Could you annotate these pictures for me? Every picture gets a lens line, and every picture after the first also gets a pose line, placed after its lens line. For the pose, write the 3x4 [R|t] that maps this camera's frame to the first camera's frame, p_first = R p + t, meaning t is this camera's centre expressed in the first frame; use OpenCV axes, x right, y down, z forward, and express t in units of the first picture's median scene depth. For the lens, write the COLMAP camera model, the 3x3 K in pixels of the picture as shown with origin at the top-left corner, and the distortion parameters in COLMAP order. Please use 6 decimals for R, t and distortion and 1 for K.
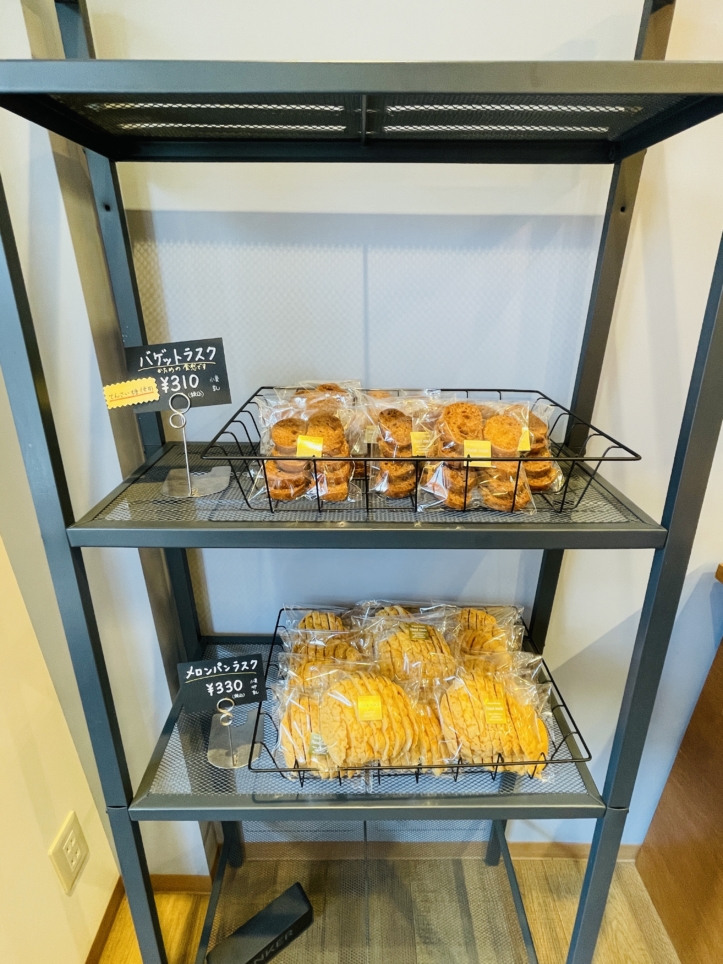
lens RADIAL K [[480.7, 0, 361.5], [0, 480.7, 482.0], [0, 0, 1]] dist [-0.029744, 0.016399]
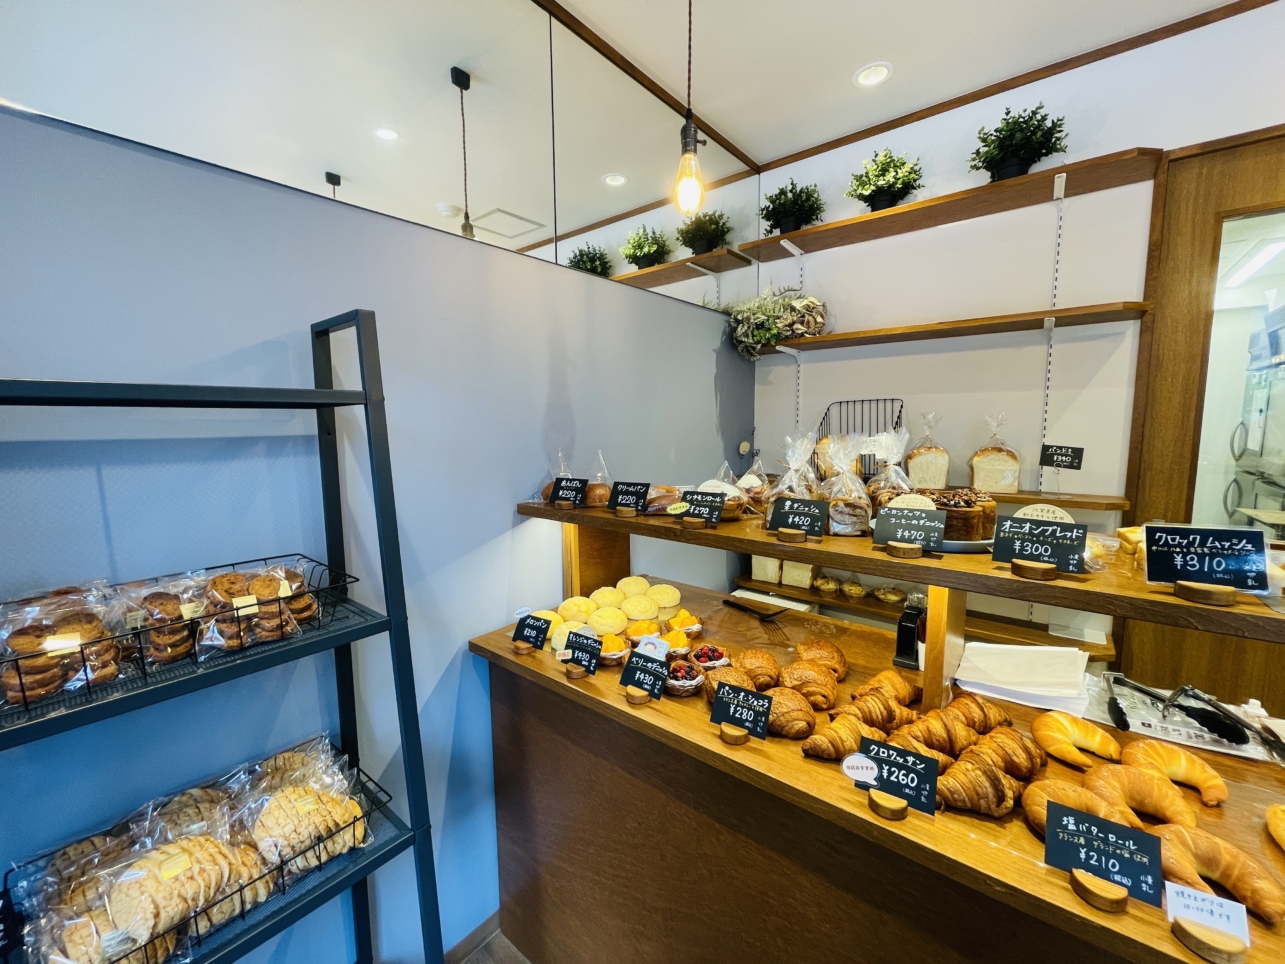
lens RADIAL K [[518.1, 0, 642.5], [0, 518.1, 482.0], [0, 0, 1]] dist [0.004473, 0.000556]
pose [[0.636380, -0.093023, 0.765746, -0.141924], [0.312374, 0.938741, -0.145563, 0.170290], [-0.705296, 0.331833, 0.626454, -0.832462]]
